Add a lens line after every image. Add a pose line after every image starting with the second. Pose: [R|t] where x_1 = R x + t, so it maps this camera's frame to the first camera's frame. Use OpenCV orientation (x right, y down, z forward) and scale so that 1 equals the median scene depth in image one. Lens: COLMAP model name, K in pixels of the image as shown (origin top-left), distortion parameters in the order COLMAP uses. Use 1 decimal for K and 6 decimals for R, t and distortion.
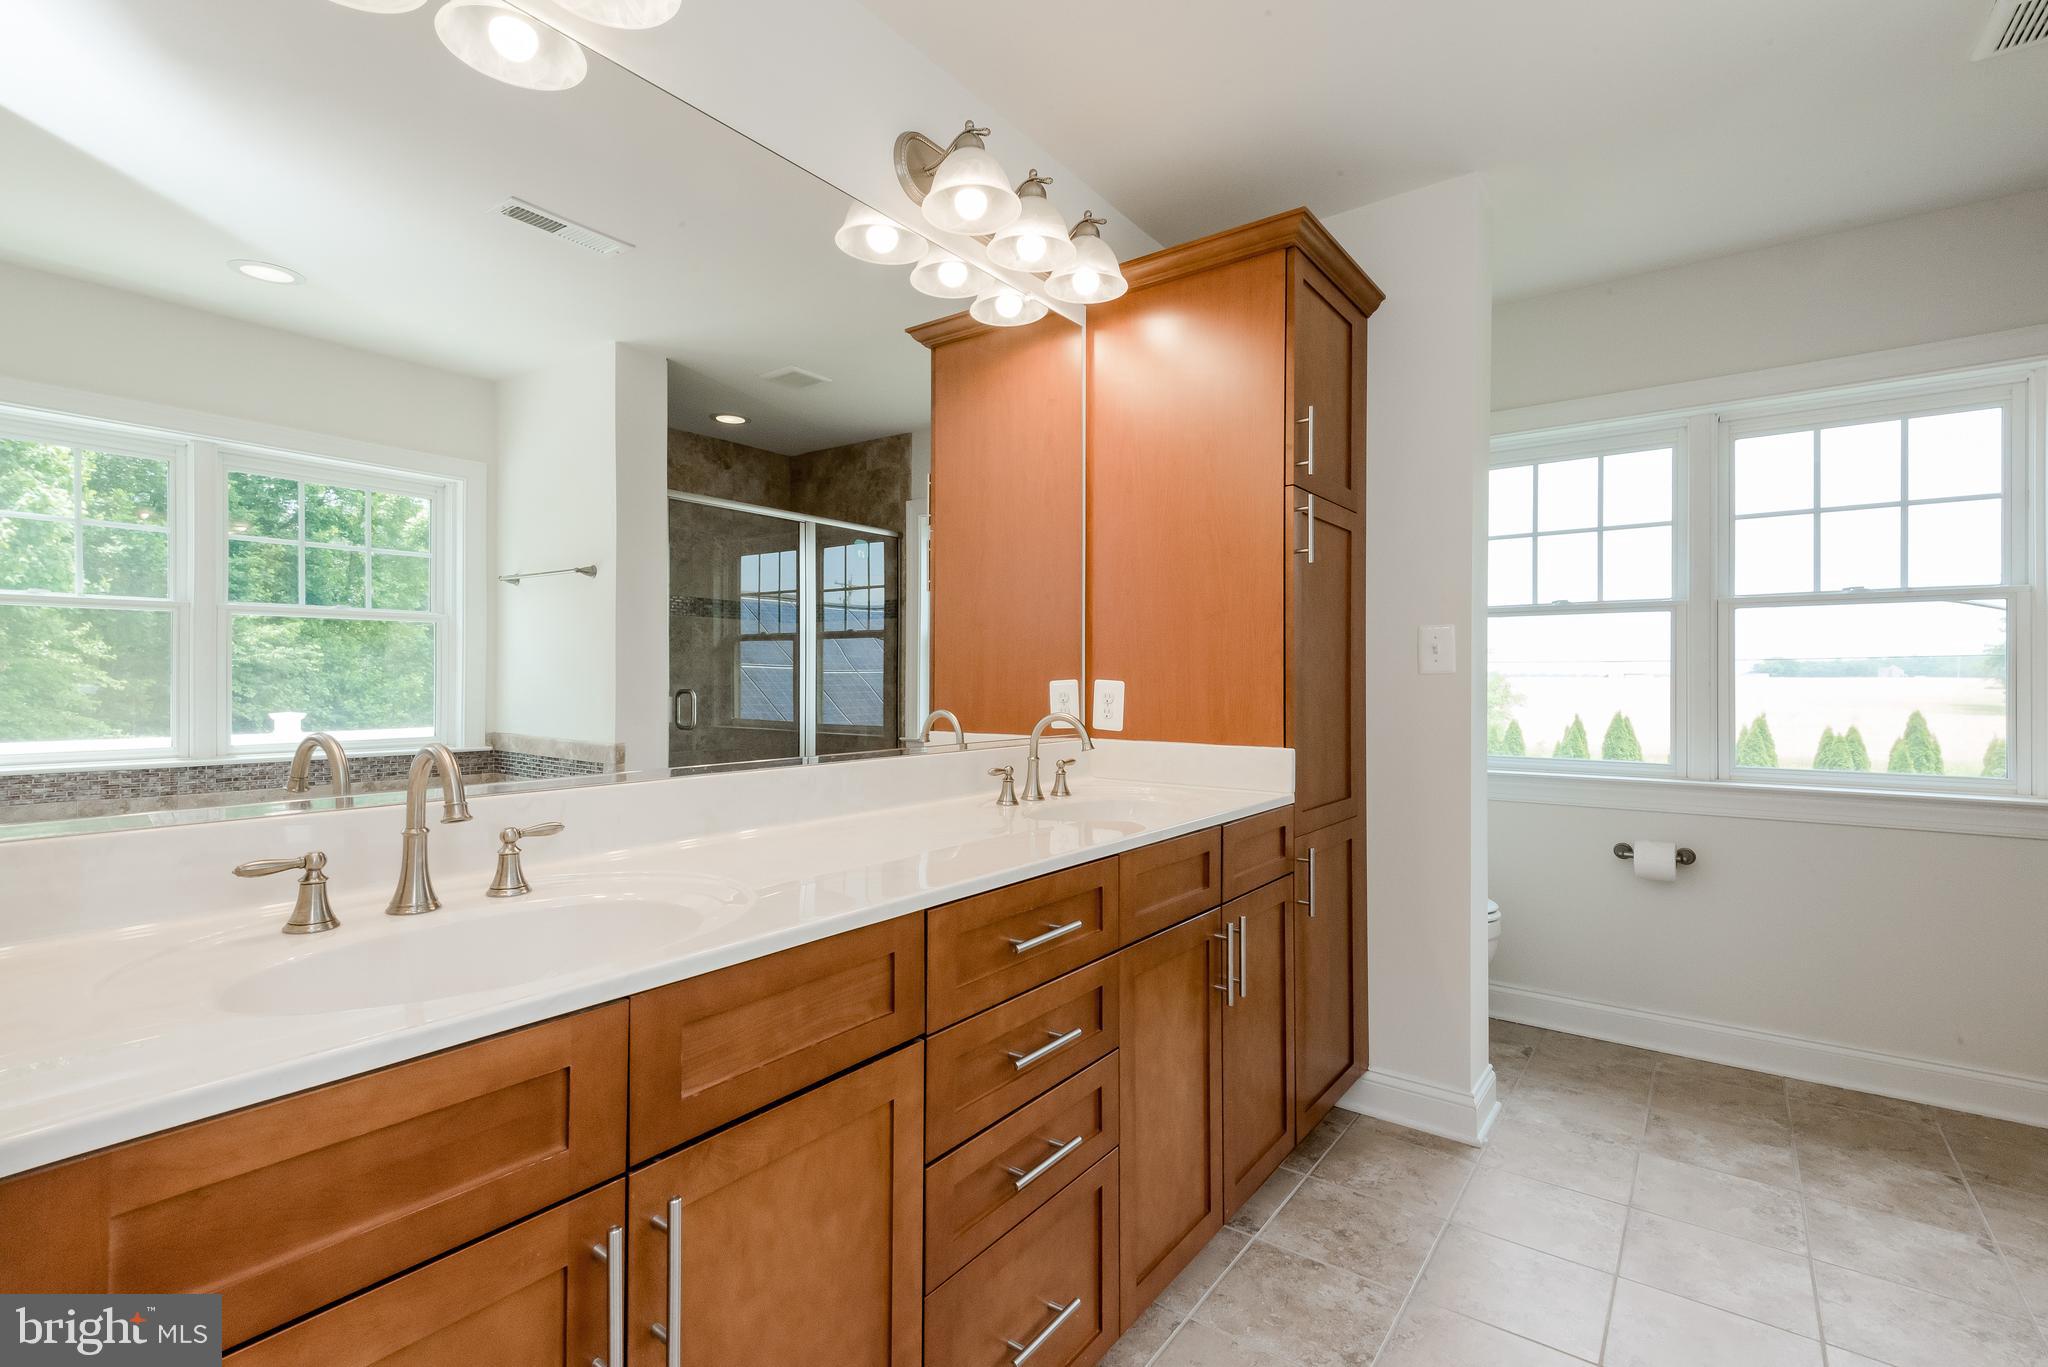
lens RADIAL K [[936.7, 0, 1026.1], [0, 936.7, 673.8], [0, 0, 1]] dist [0.025809, -0.007681]
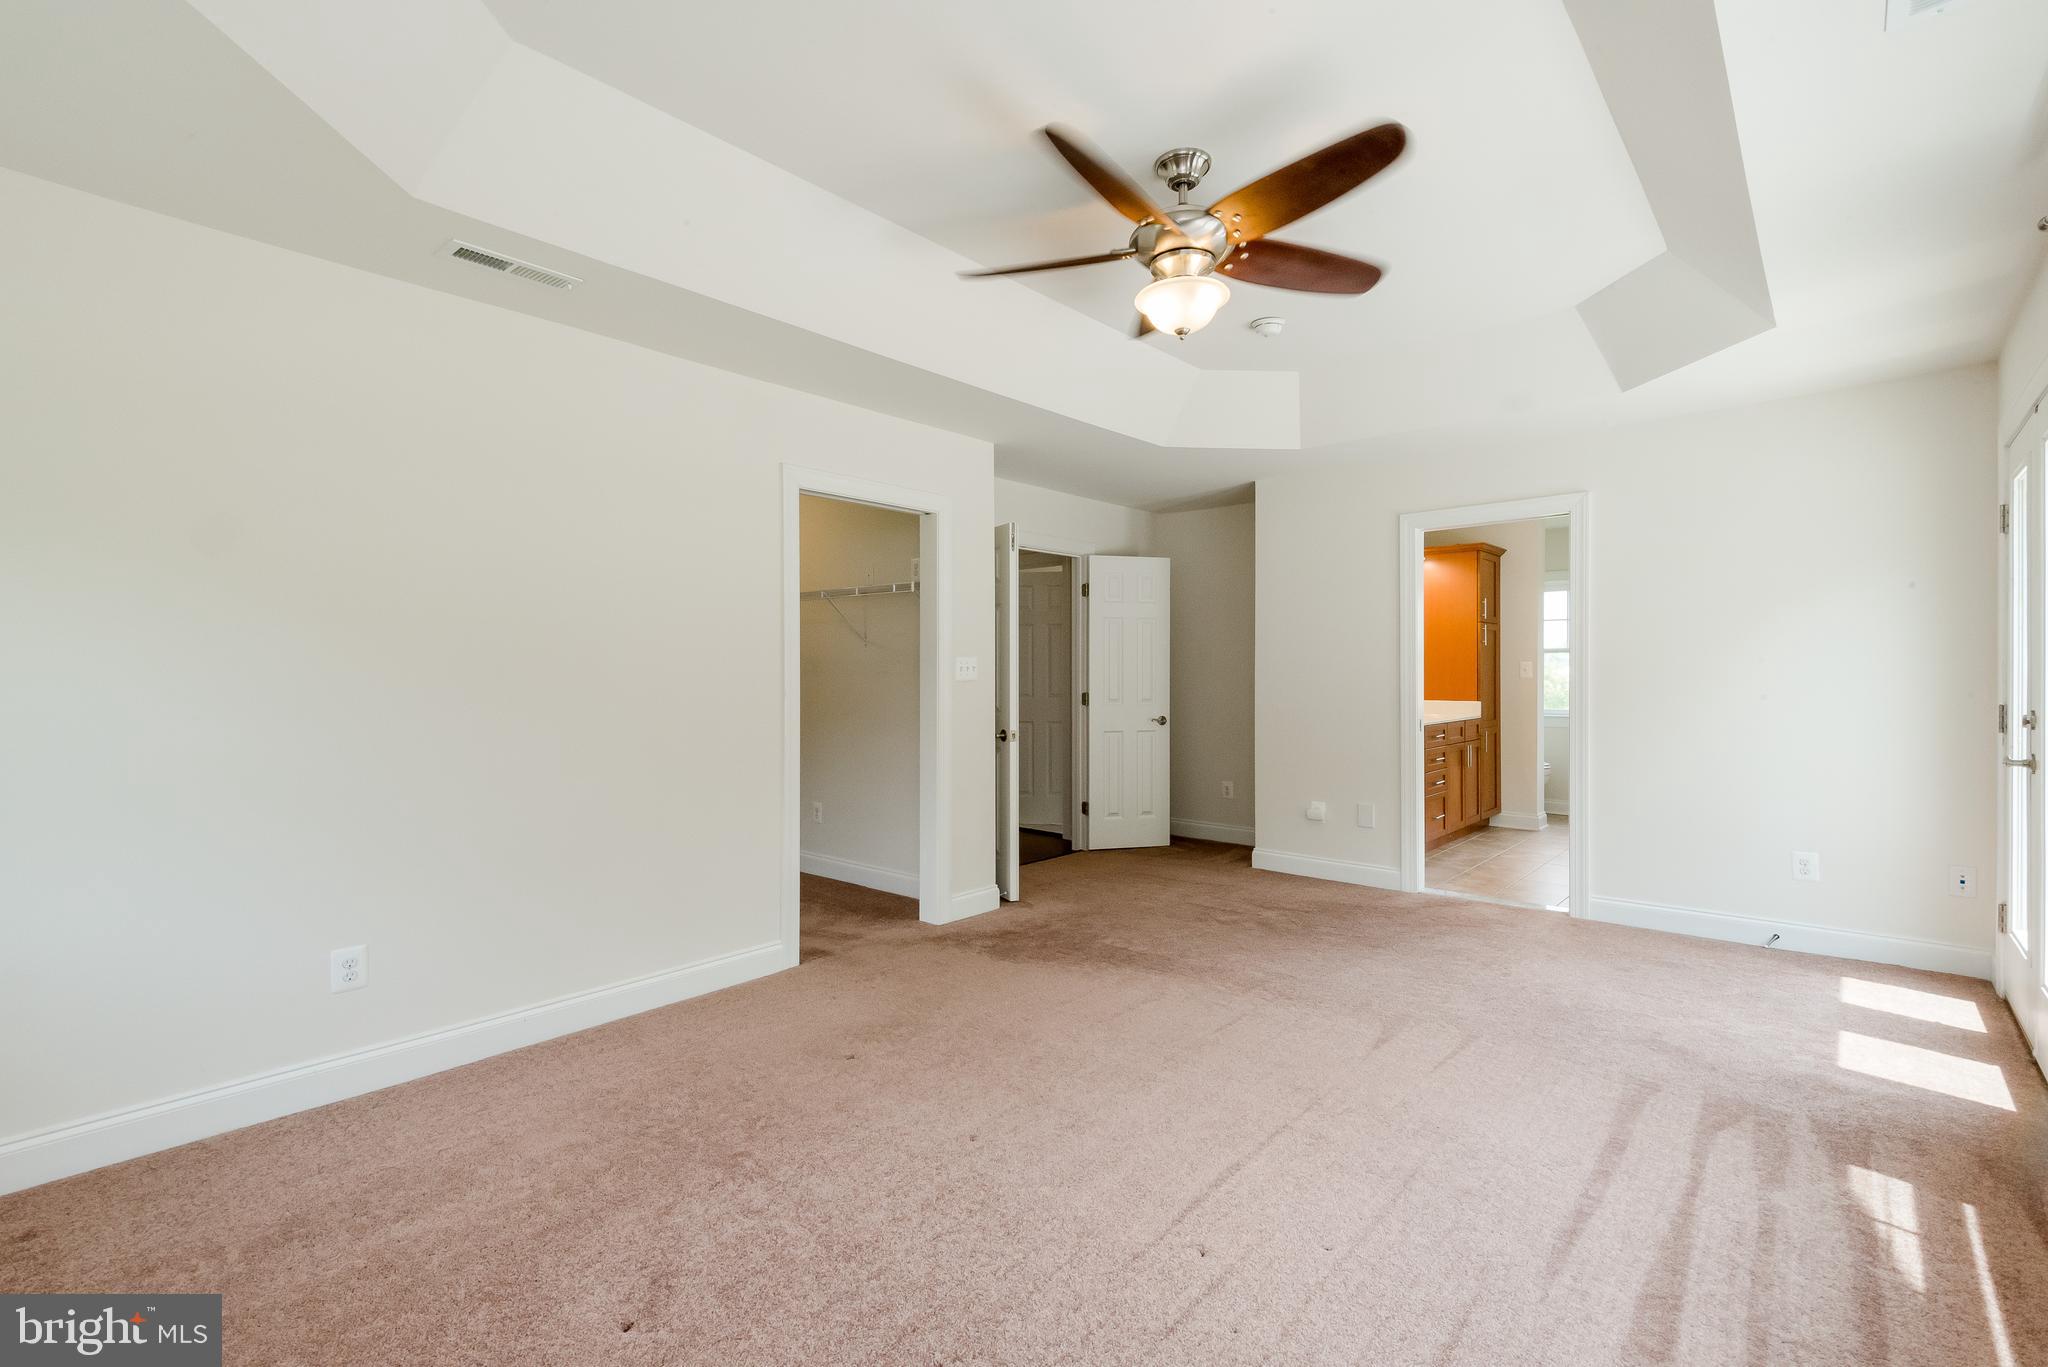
lens RADIAL K [[936.7, 0, 986.8], [0, 936.7, 680.2], [0, 0, 1]] dist [0.025809, -0.007681]
pose [[0.995454, -0.006487, -0.095022, -1.093767], [0.007870, 0.999868, 0.014197, -0.054105], [0.094918, -0.014880, 0.995374, -2.391535]]
